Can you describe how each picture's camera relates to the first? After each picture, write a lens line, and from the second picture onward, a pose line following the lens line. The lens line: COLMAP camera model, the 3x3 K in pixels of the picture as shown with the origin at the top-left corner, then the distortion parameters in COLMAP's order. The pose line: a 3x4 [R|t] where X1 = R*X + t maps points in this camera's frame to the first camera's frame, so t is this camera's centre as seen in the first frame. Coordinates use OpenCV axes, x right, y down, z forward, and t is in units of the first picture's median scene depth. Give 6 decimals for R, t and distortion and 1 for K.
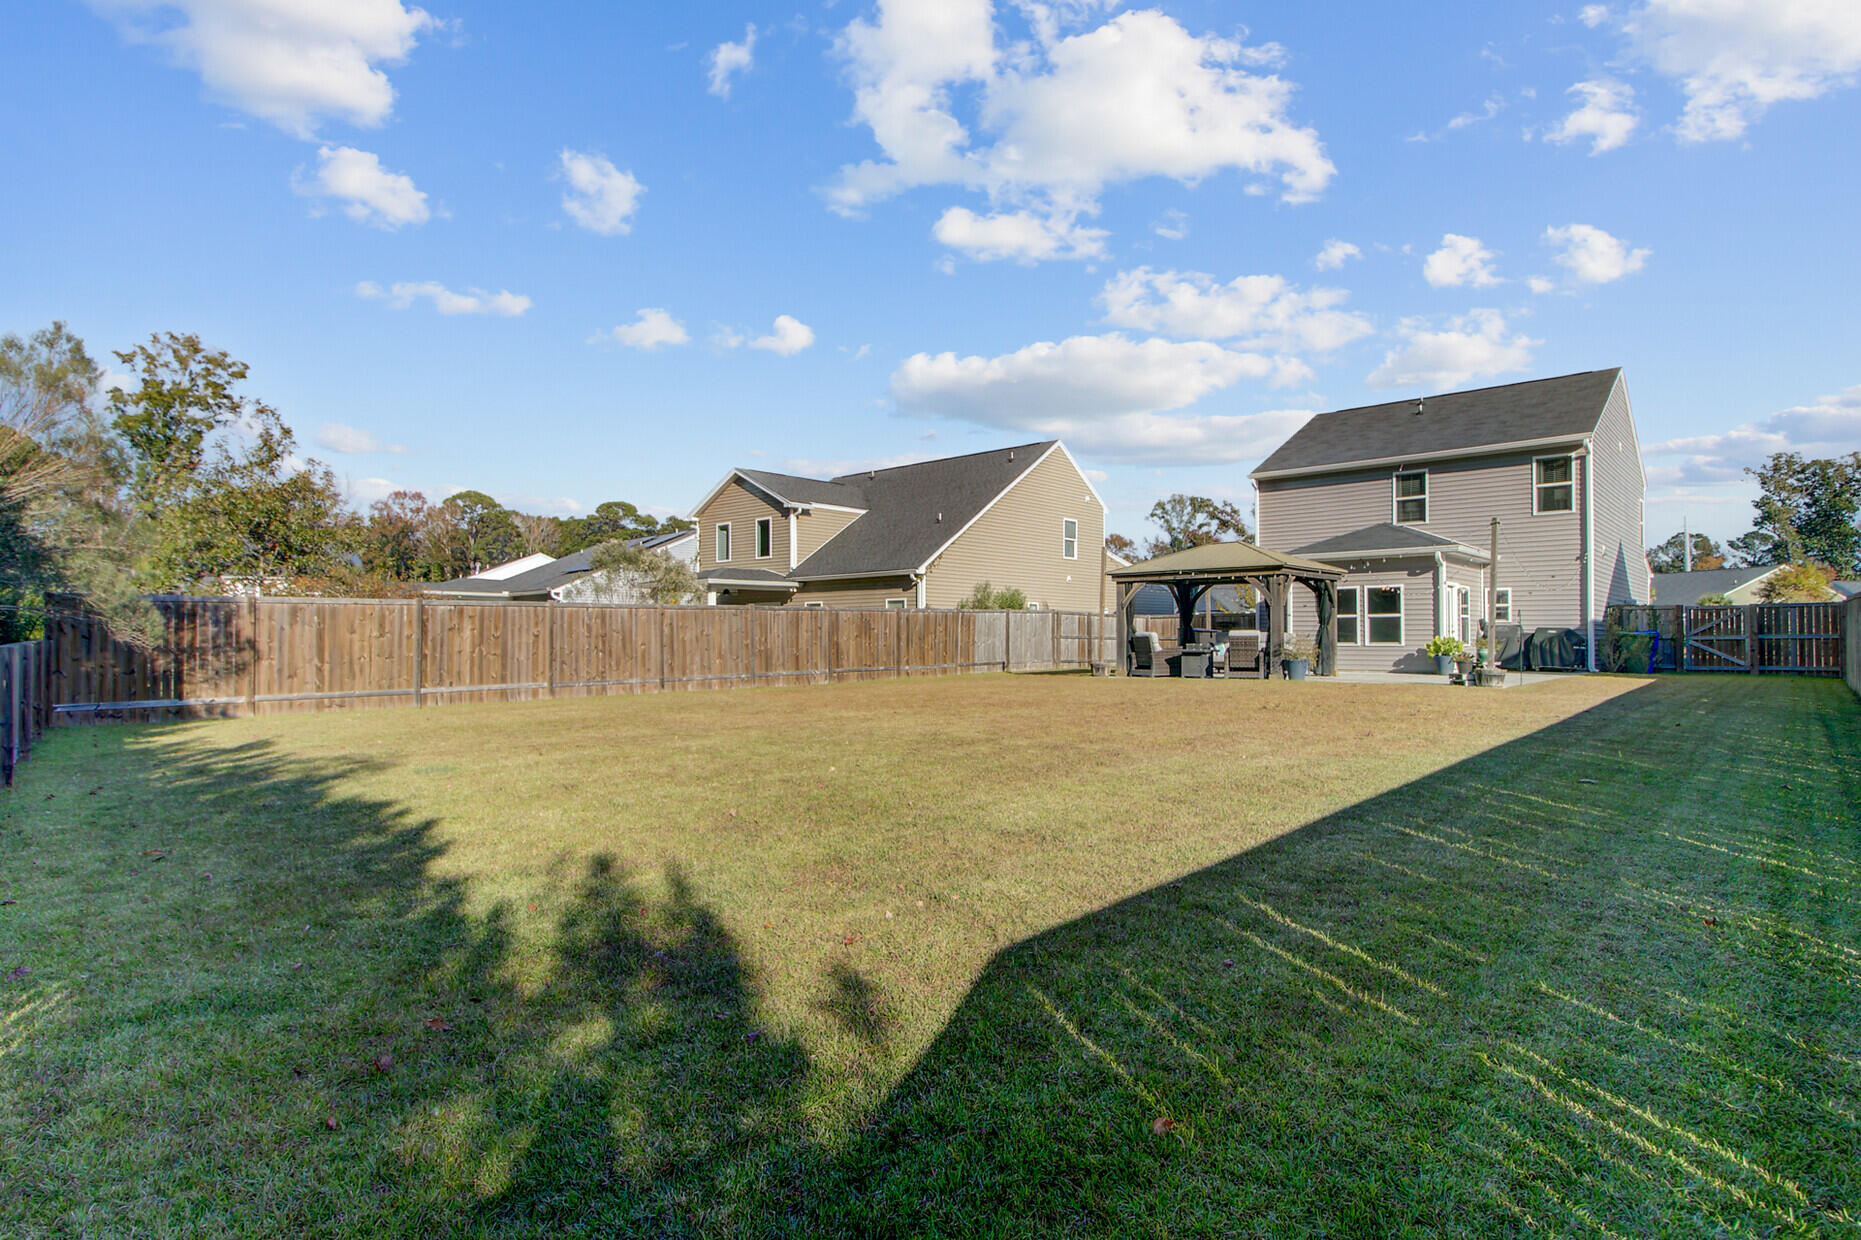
lens RADIAL K [[928.9, 0, 930.5], [0, 928.9, 620.0], [0, 0, 1]] dist [-0.000191, -0.000162]
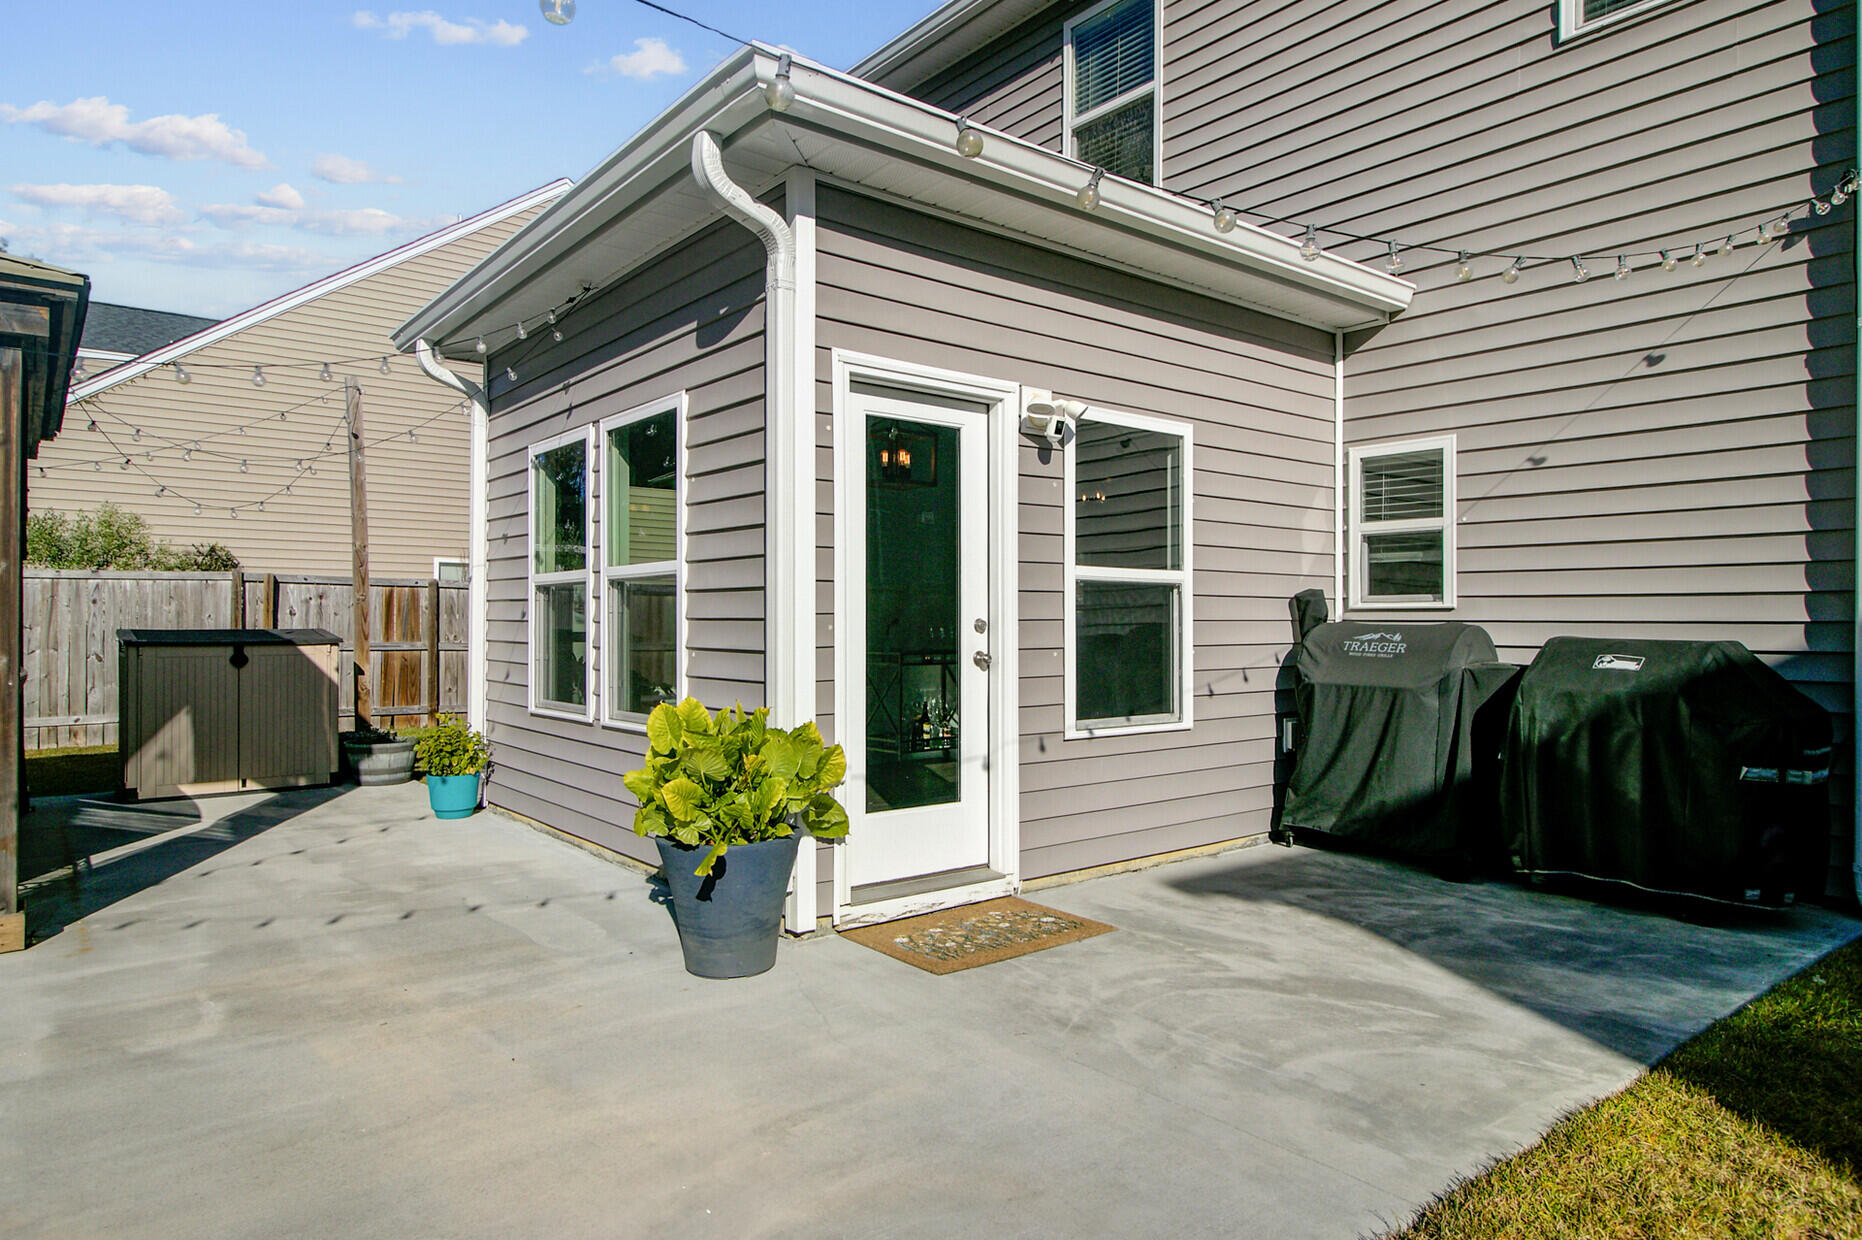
lens RADIAL K [[1109.0, 0, 931.0], [0, 1109.0, 620.0], [0, 0, 1]] dist [0.000958, 0.000001]
pose [[0.987724, 0.004815, -0.156133, 0.571412], [-0.002741, 0.999905, 0.013492, 0.002154], [0.156183, -0.012898, 0.987644, 0.772626]]
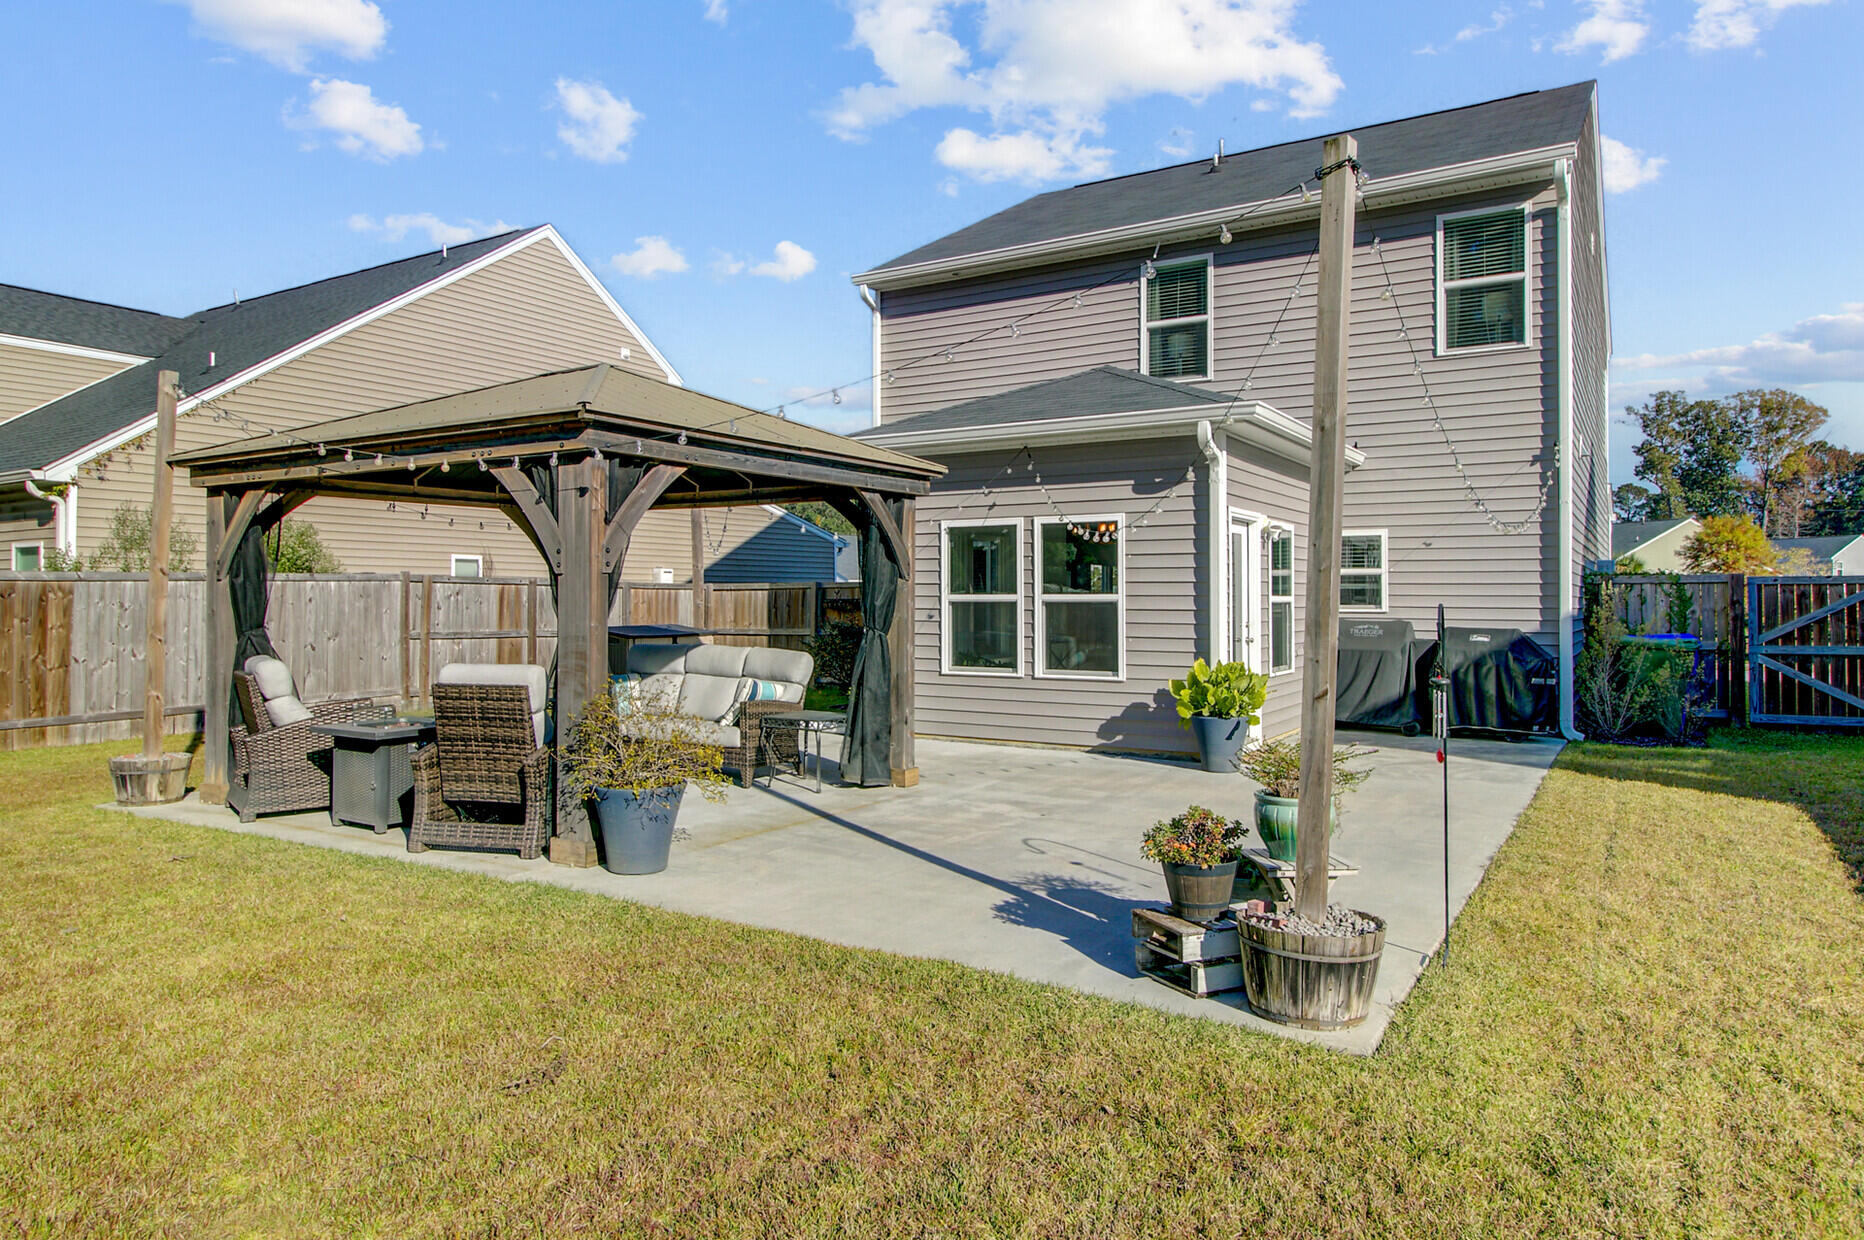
lens RADIAL K [[1133.4, 0, 936.7], [0, 1133.4, 578.7], [0, 0, 1]] dist [-0.000375, 0.000035]
pose [[0.982254, 0.006113, 0.187457, 0.341031], [-0.006250, 0.999980, 0.000140, -0.011978], [-0.187452, -0.001309, 0.982273, 0.554288]]
